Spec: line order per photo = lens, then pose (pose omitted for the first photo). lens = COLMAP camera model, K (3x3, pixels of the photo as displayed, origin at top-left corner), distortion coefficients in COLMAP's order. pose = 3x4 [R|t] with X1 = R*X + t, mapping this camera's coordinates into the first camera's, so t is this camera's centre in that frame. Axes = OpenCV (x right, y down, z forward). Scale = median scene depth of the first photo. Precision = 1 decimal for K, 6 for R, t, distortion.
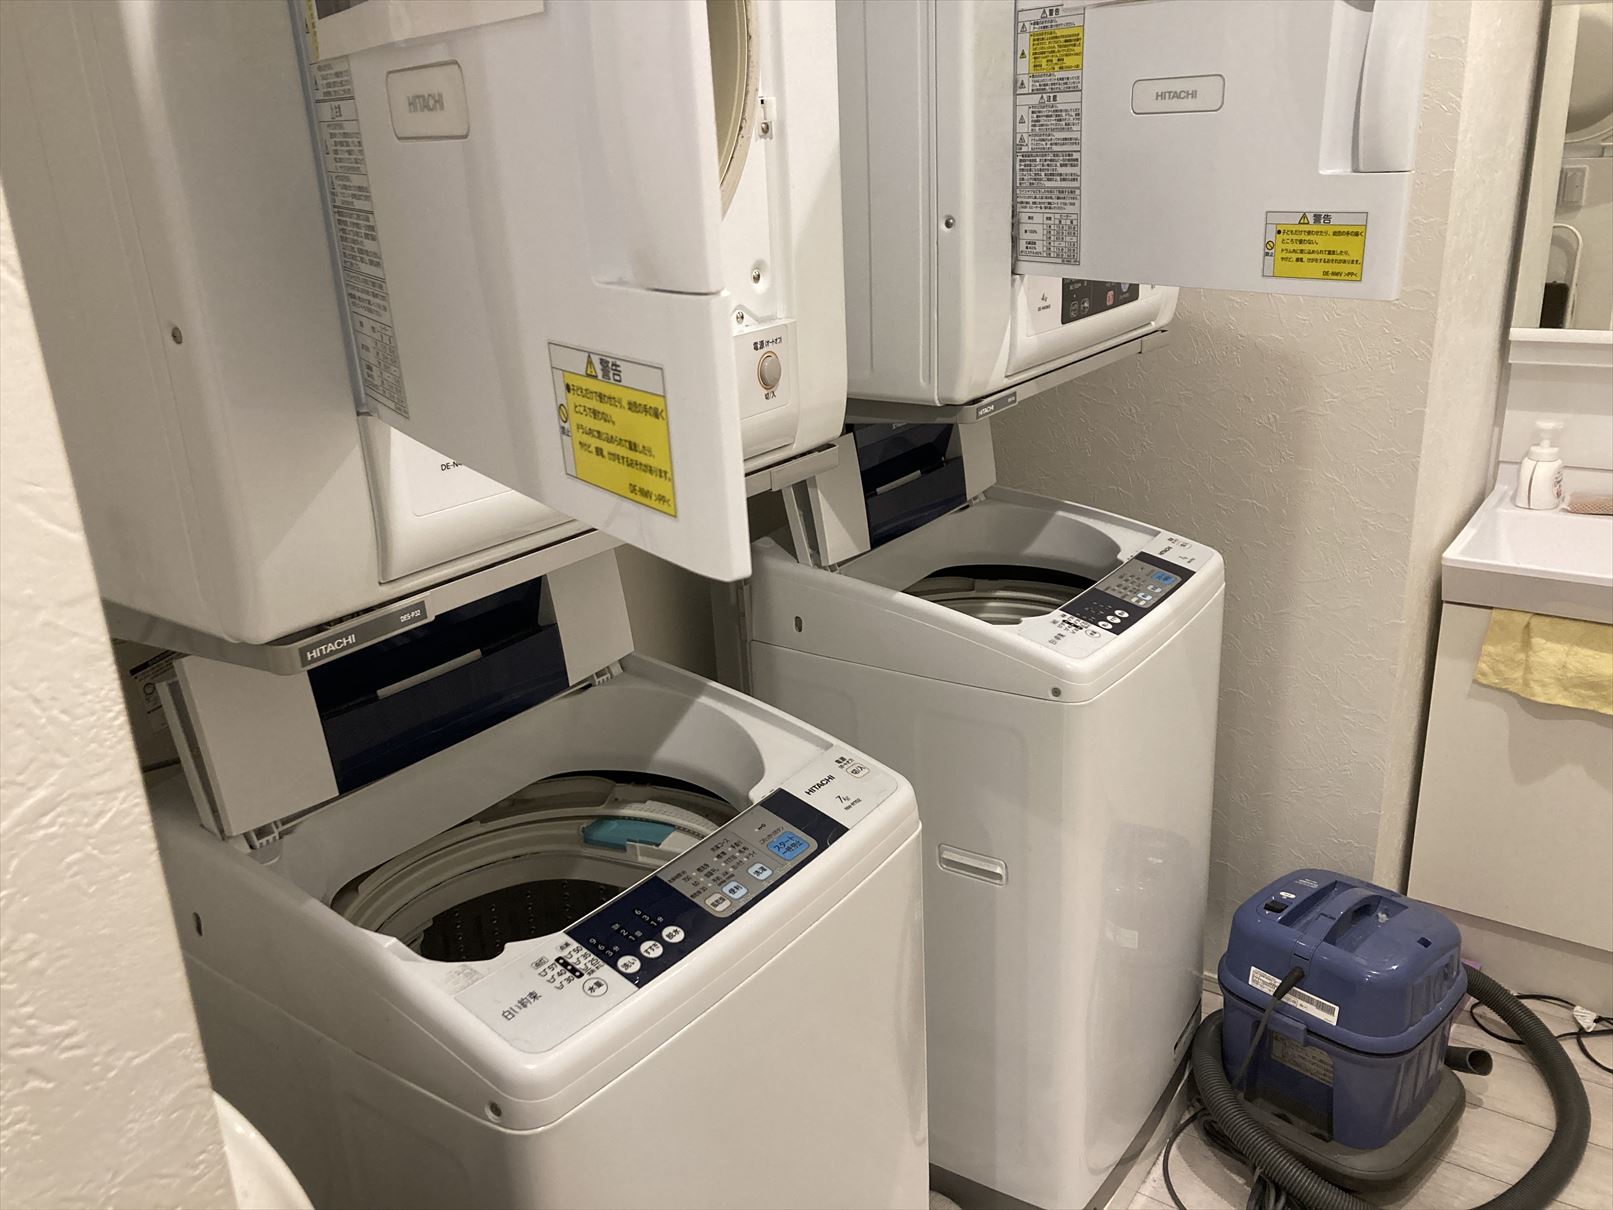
lens RADIAL K [[1327.8, 0, 806.5], [0, 1327.8, 605.0], [0, 0, 1]] dist [0.030529, -0.004822]
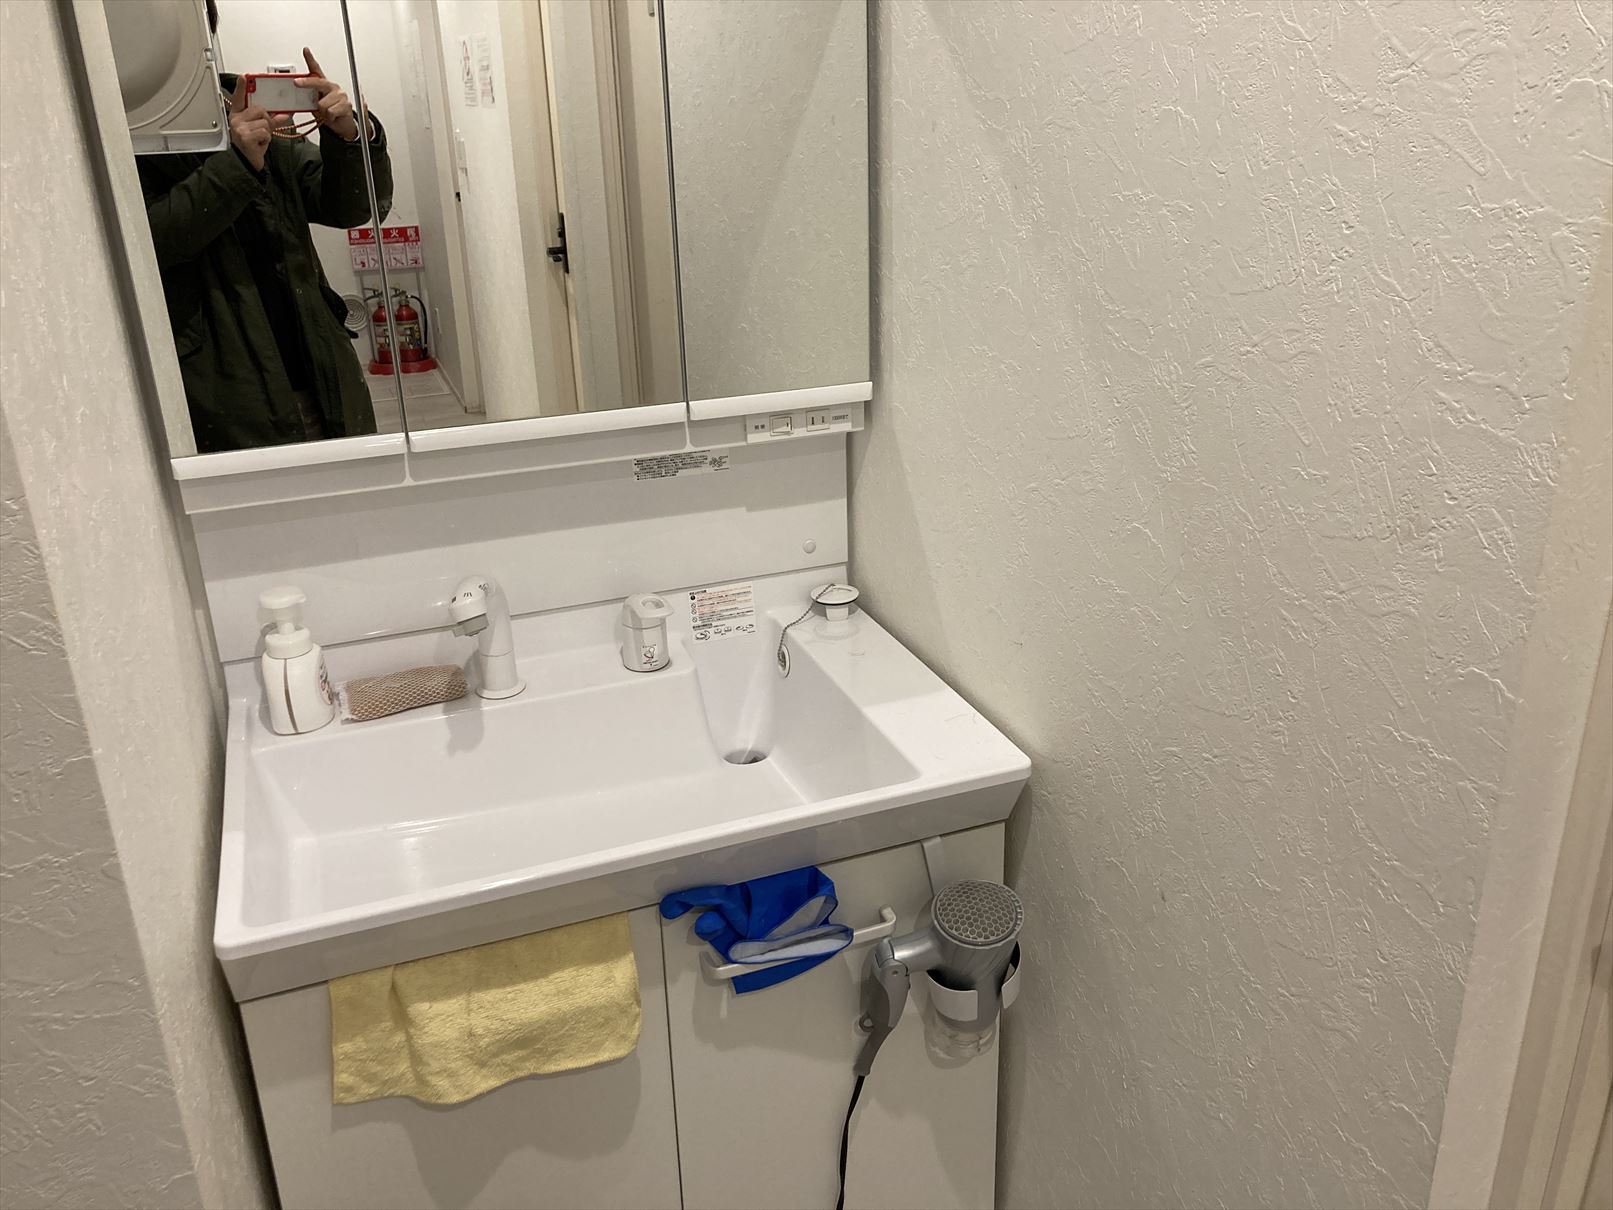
lens RADIAL K [[1327.8, 0, 806.5], [0, 1327.8, 605.0], [0, 0, 1]] dist [0.030529, -0.004822]
pose [[0.570141, -0.278717, 0.772824, 0.250300], [0.271916, 0.951693, 0.142623, -0.172999], [-0.775243, 0.128828, 0.618386, 0.500955]]
